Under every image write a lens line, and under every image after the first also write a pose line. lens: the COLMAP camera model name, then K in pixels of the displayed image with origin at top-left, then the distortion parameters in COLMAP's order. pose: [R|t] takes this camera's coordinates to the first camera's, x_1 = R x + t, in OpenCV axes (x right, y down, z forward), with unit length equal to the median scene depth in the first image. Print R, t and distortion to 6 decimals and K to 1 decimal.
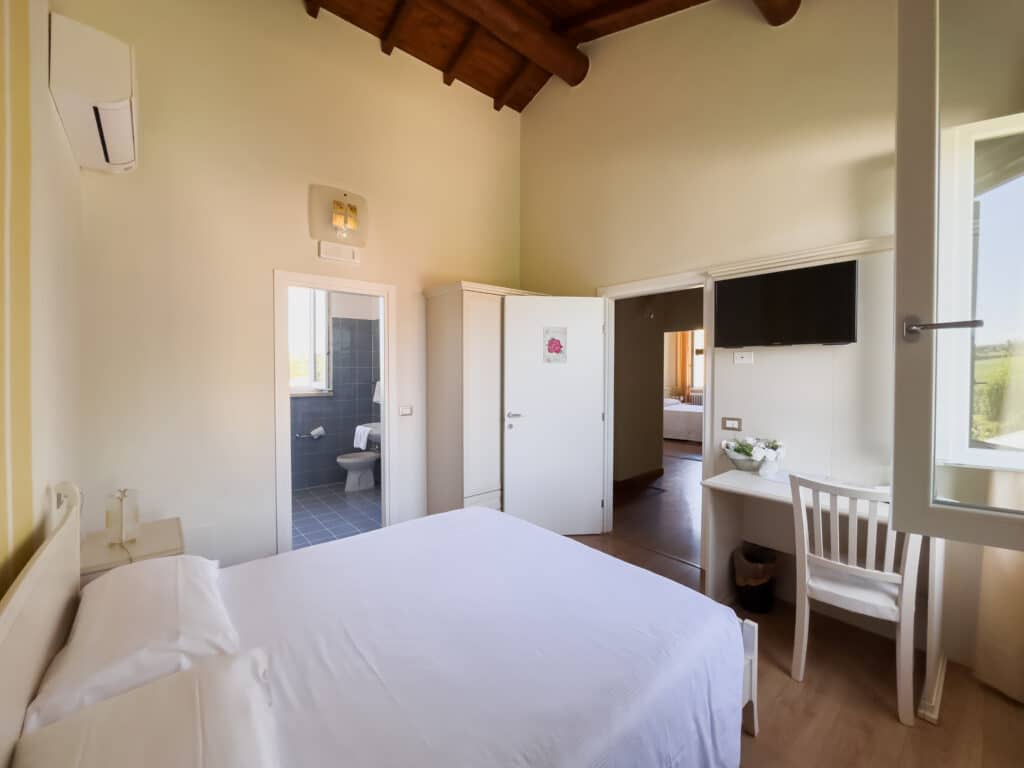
lens RADIAL K [[424.7, 0, 509.5], [0, 424.7, 376.3], [0, 0, 1]] dist [0.000934, 0.000065]
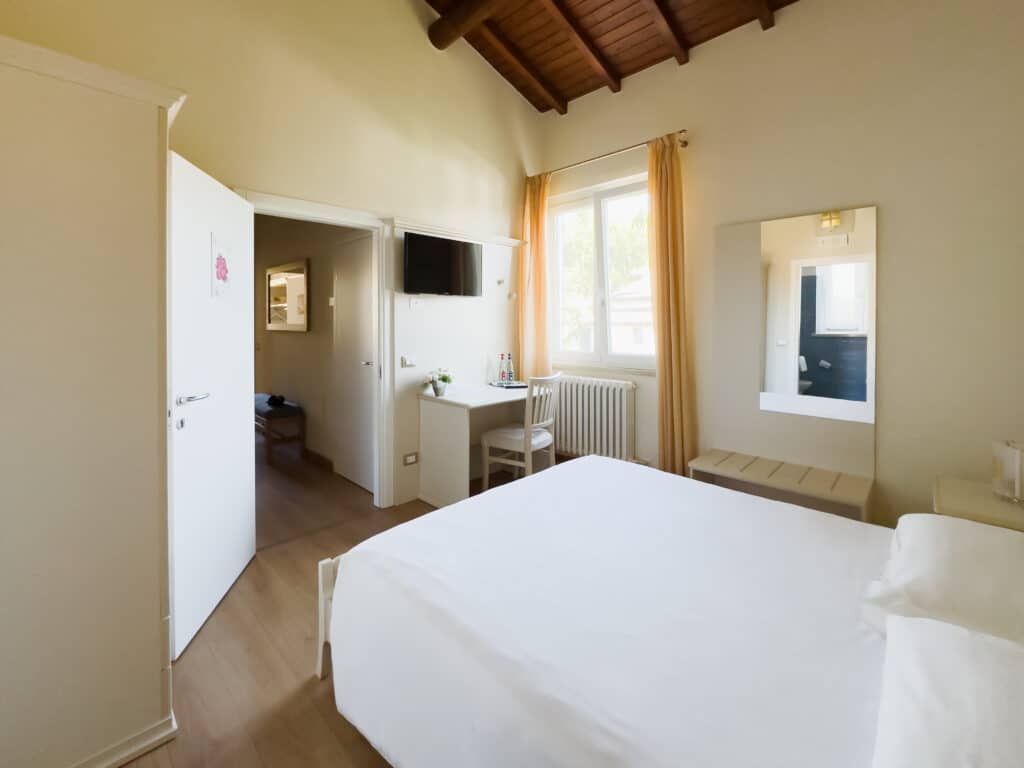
lens RADIAL K [[448.9, 0, 495.5], [0, 448.9, 346.7], [0, 0, 1]] dist [-0.002880, -0.000036]
pose [[-0.075544, -0.061863, 0.995222, -0.542399], [0.013508, 0.997919, 0.063056, 0.000657], [-0.997051, 0.018207, -0.074551, 0.675404]]
